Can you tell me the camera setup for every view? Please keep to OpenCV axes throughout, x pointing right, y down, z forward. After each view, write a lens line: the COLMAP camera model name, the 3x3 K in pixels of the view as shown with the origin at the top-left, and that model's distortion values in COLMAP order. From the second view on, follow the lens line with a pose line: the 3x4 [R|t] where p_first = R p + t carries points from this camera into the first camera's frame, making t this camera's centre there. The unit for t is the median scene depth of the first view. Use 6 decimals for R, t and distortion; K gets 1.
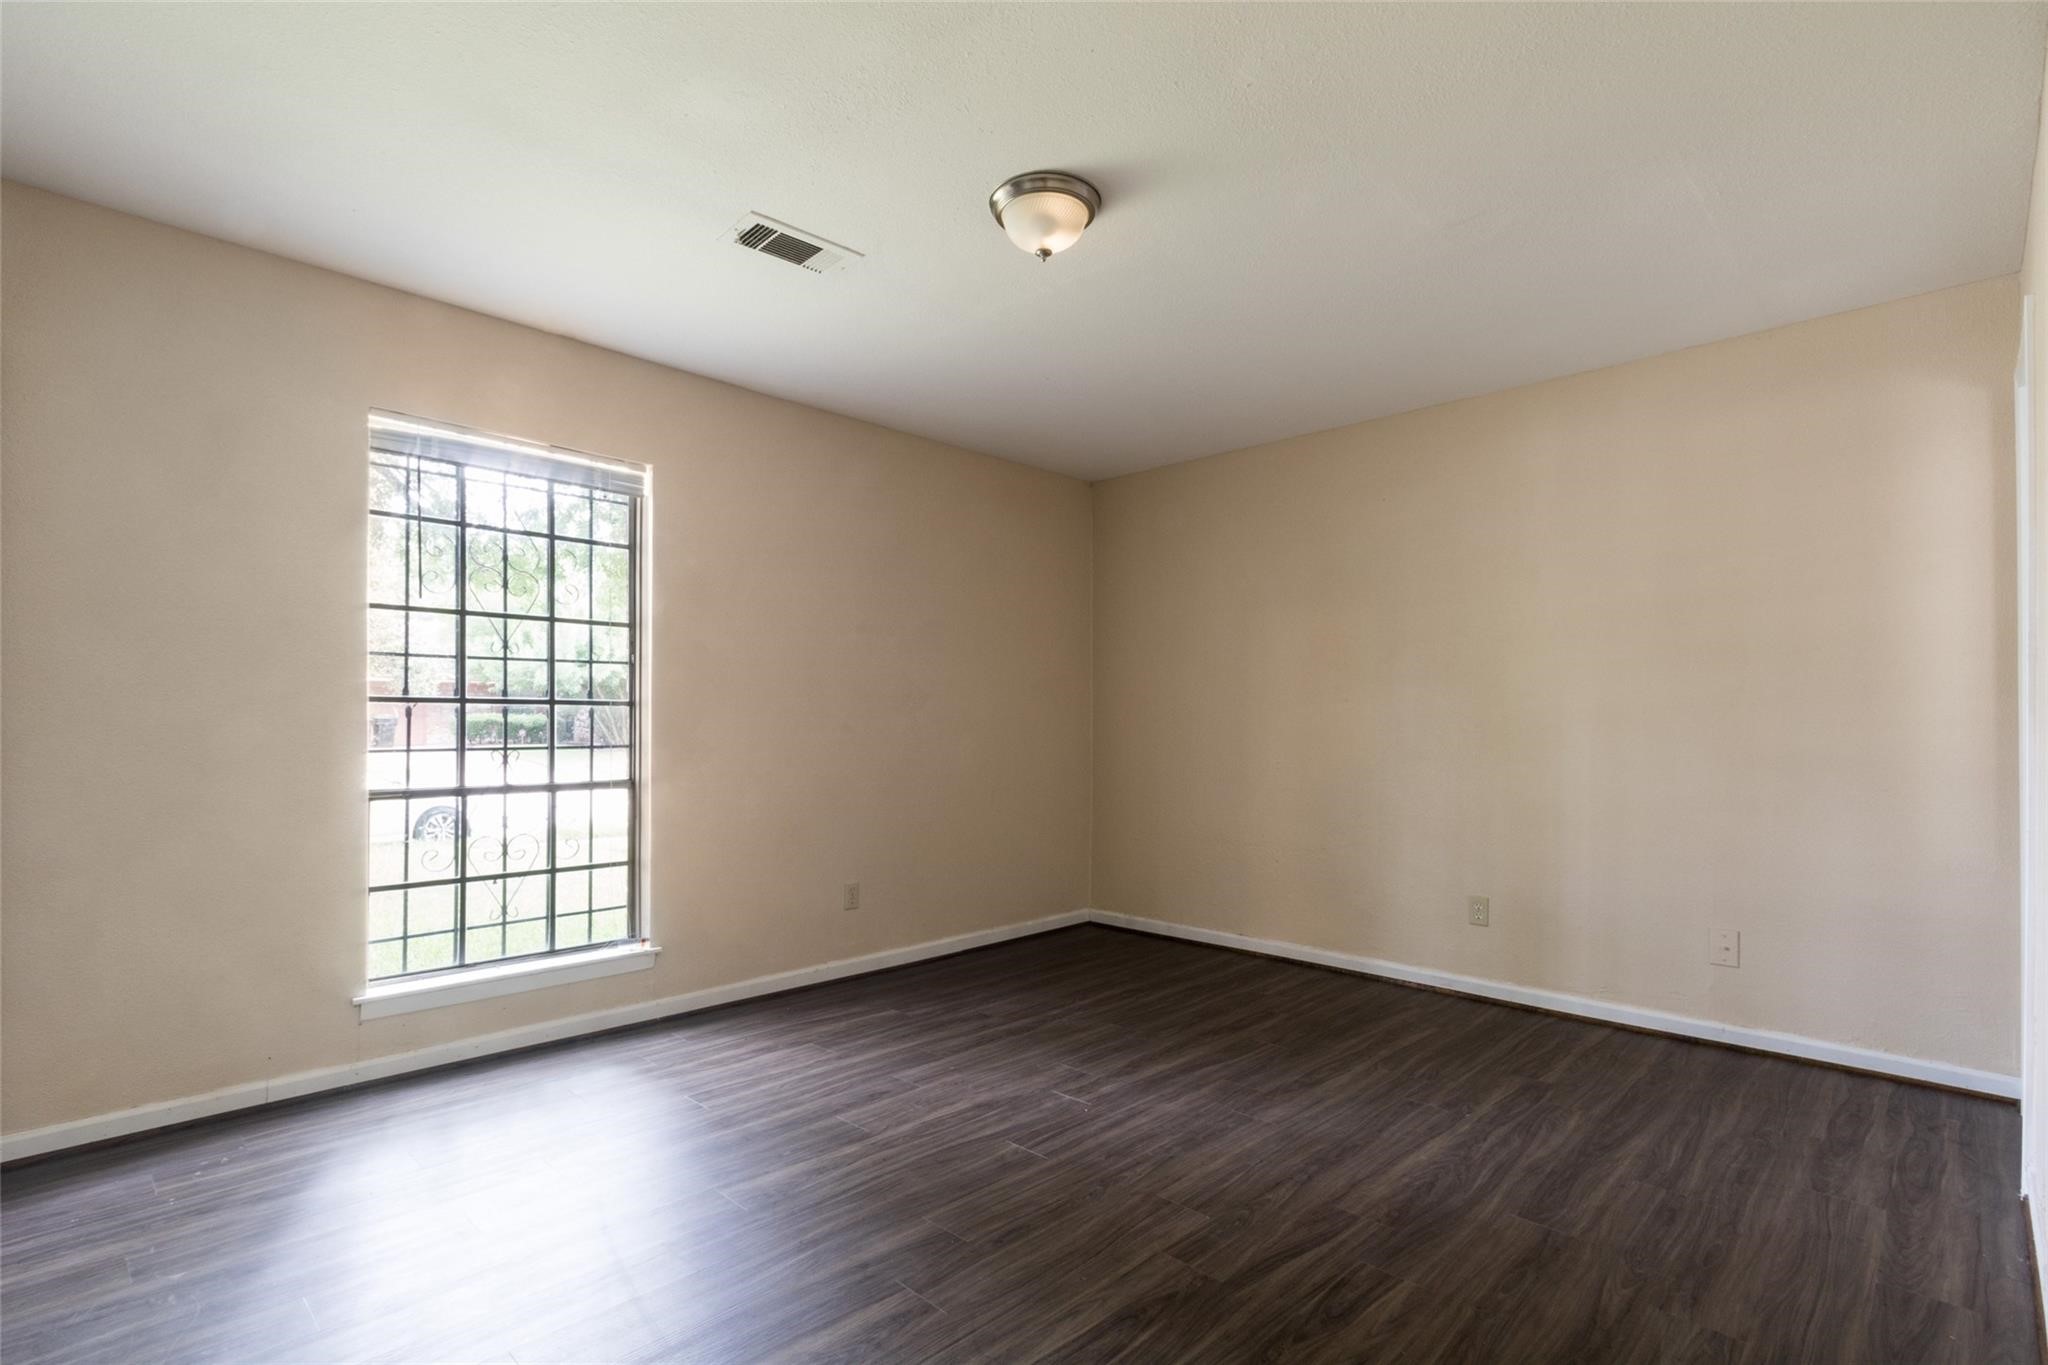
lens RADIAL K [[956.6, 0, 1024.0], [0, 956.6, 682.5], [0, 0, 1]] dist [0.002101, 0.000295]
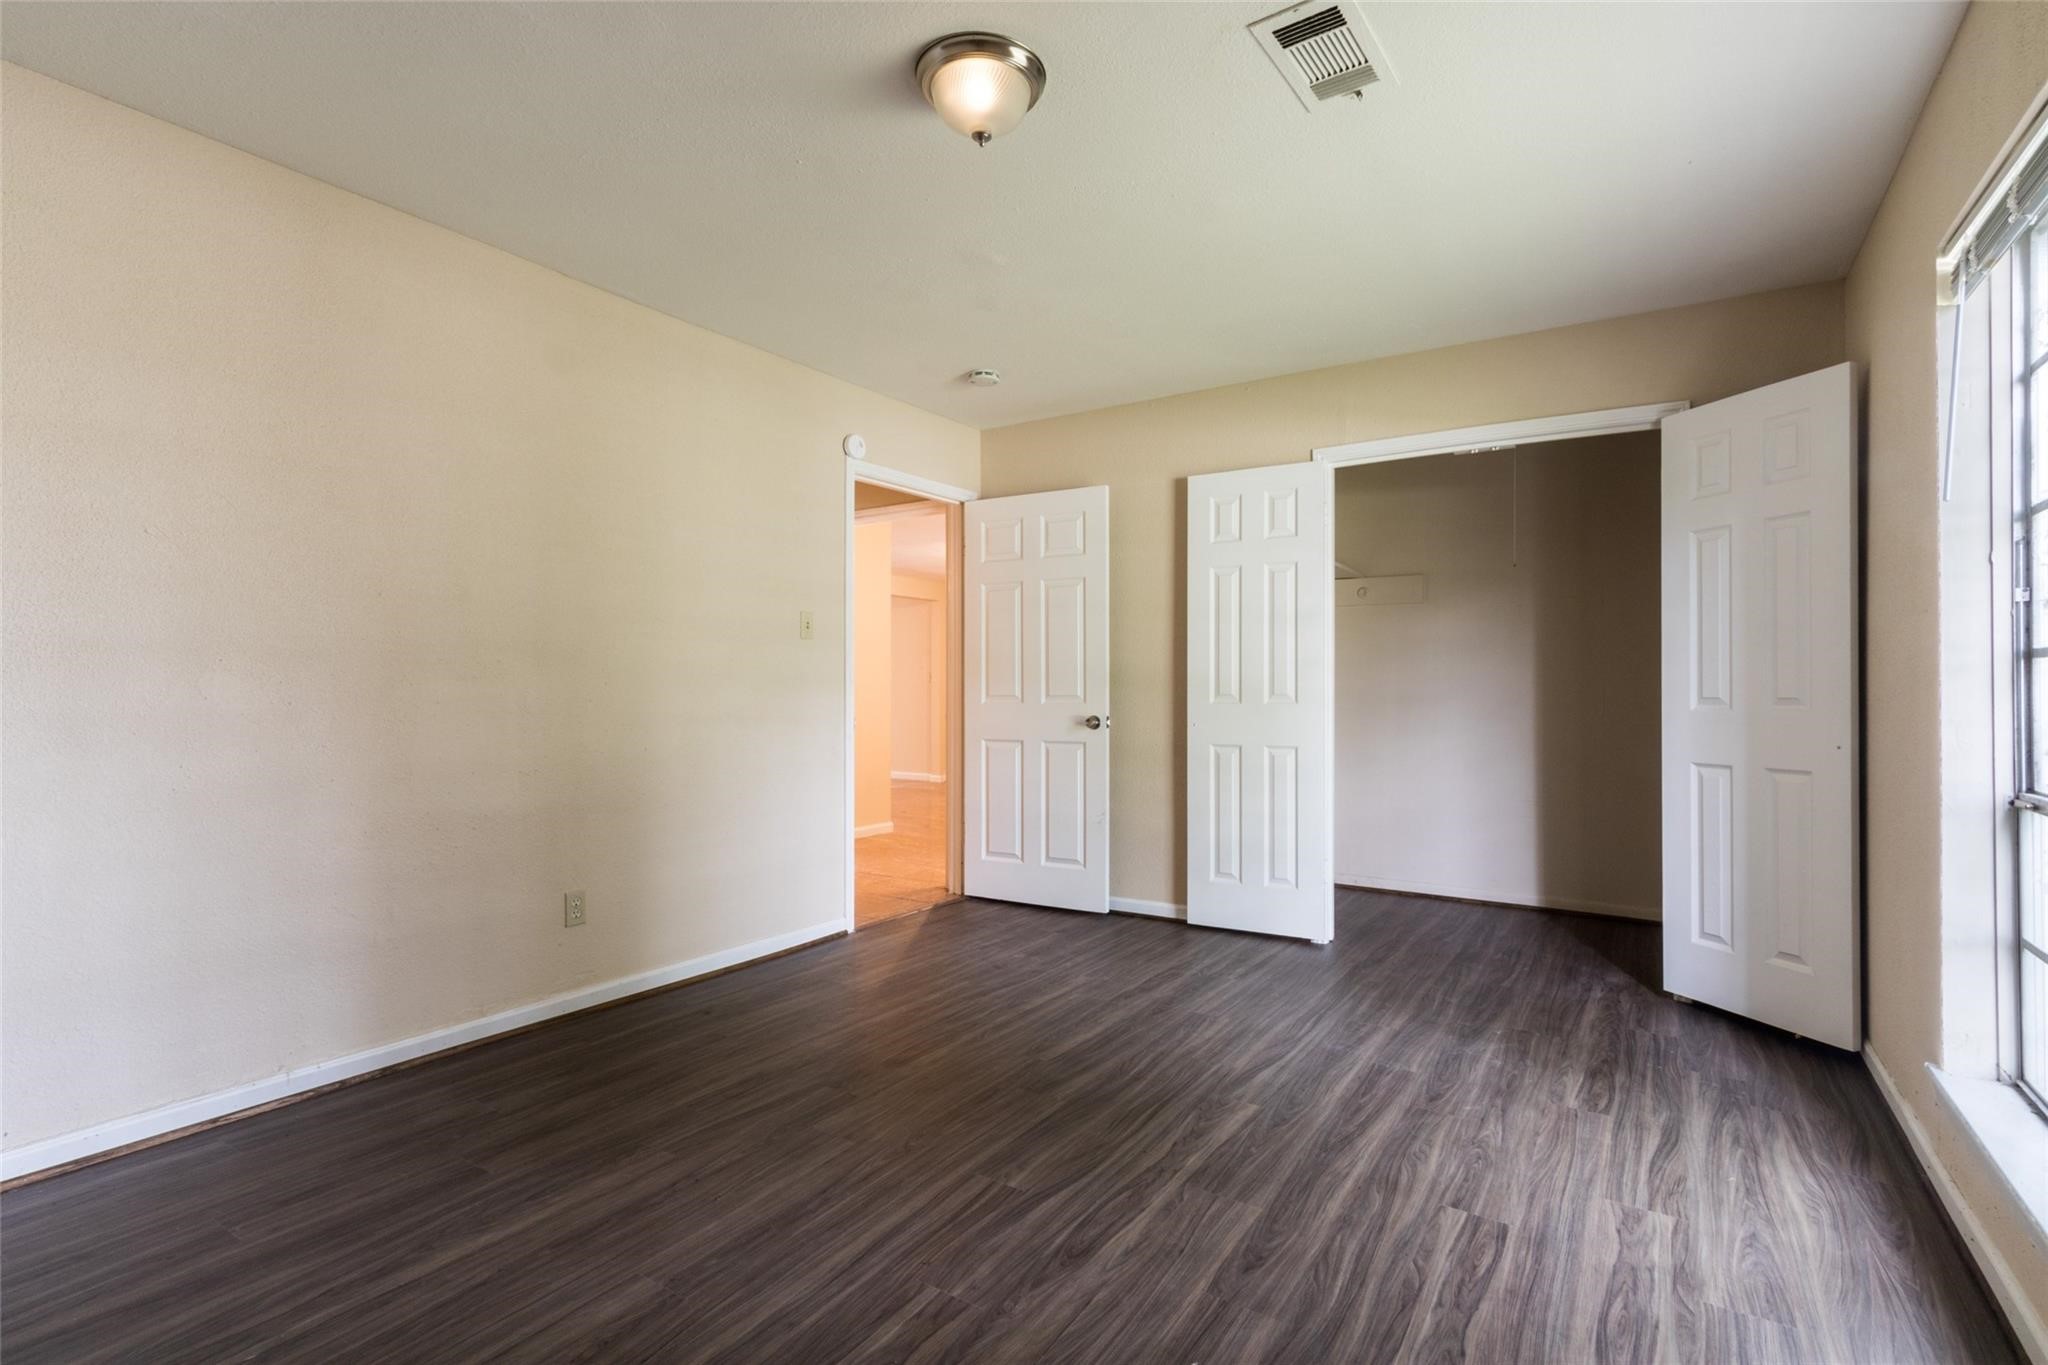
lens RADIAL K [[956.6, 0, 1024.0], [0, 956.6, 682.5], [0, 0, 1]] dist [0.002101, 0.000295]
pose [[-0.986208, -0.007801, -0.165330, 0.112742], [-0.000610, 0.999053, -0.043496, 0.078681], [0.165512, -0.042795, -0.985279, 1.721088]]
